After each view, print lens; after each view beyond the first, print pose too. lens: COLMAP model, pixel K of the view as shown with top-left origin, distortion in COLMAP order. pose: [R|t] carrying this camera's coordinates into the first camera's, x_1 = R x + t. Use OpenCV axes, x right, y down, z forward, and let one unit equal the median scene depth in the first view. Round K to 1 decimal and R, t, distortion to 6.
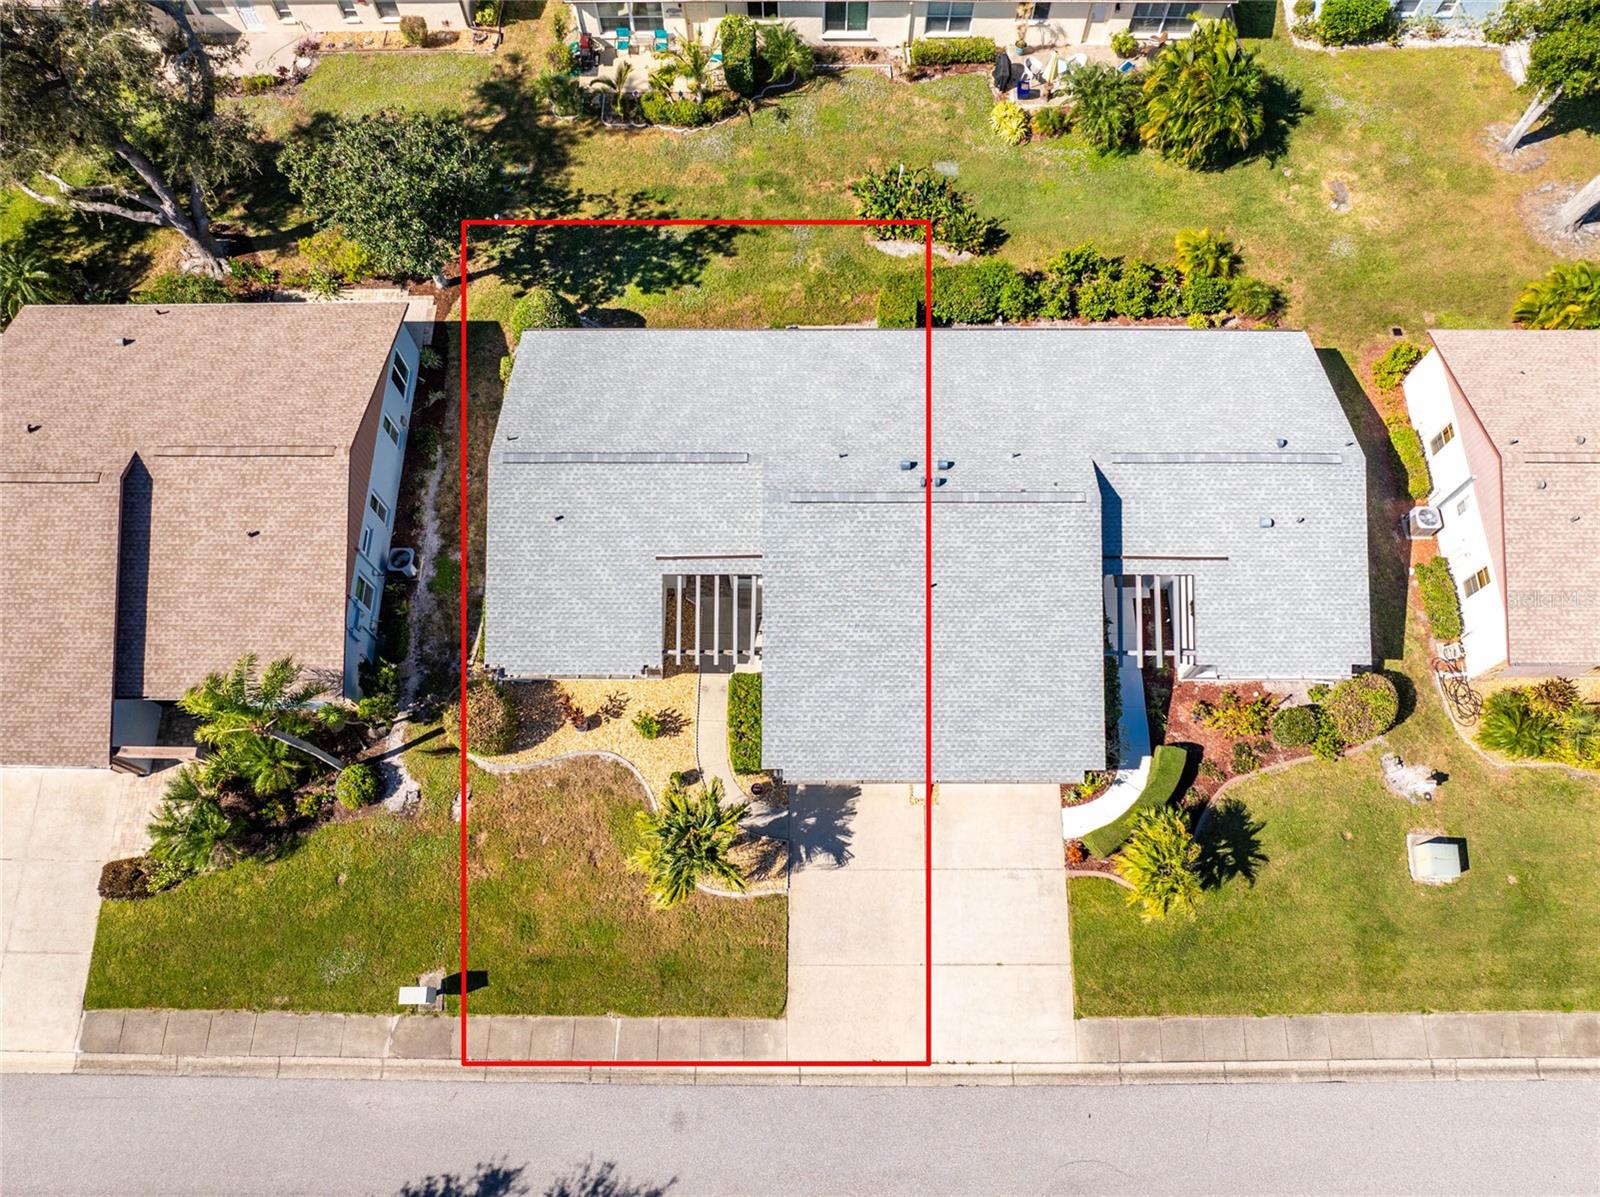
lens RADIAL K [[1118.6, 0, 800.0], [0, 1118.6, 598.5], [0, 0, 1]] dist [-0.027498, -0.005420]
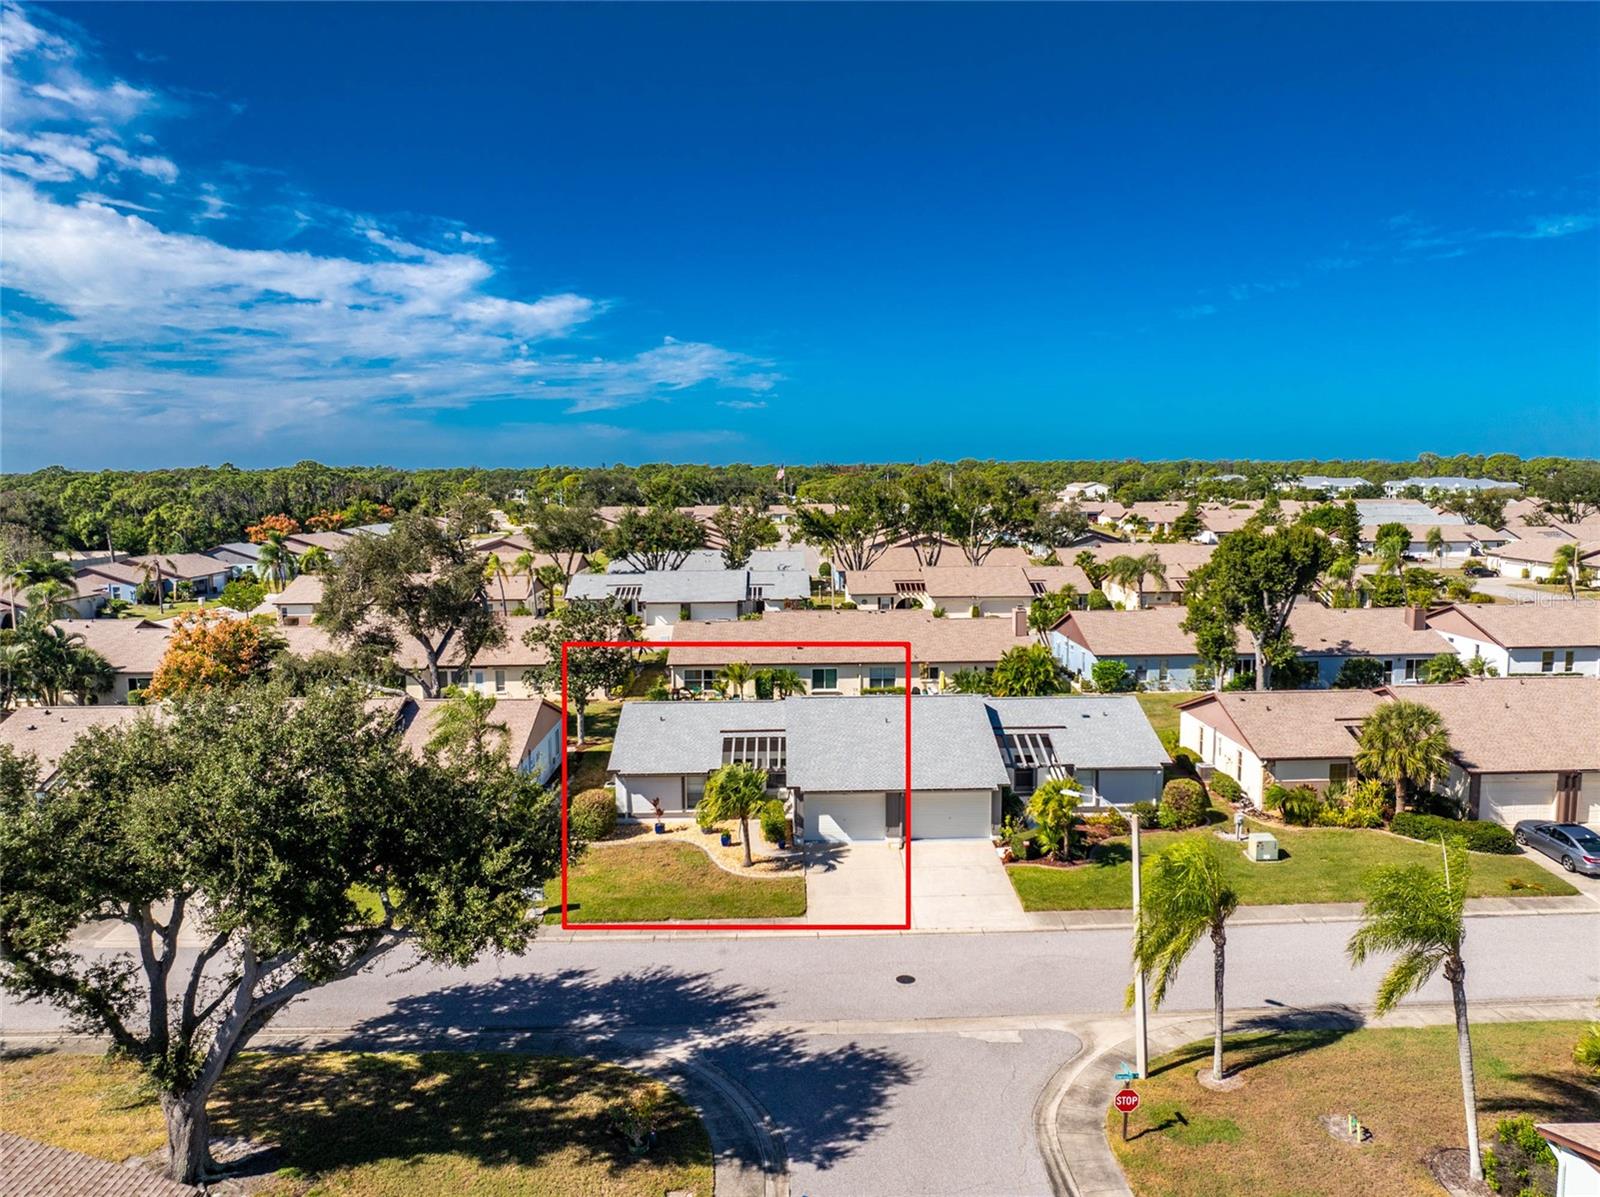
lens RADIAL K [[1118.6, 0, 800.0], [0, 1118.6, 598.5], [0, 0, 1]] dist [-0.027498, -0.005420]
pose [[0.999786, -0.003613, 0.020350, -0.044111], [0.019568, 0.482432, -0.875715, 1.315179], [-0.006653, 0.875926, 0.482400, 0.036960]]
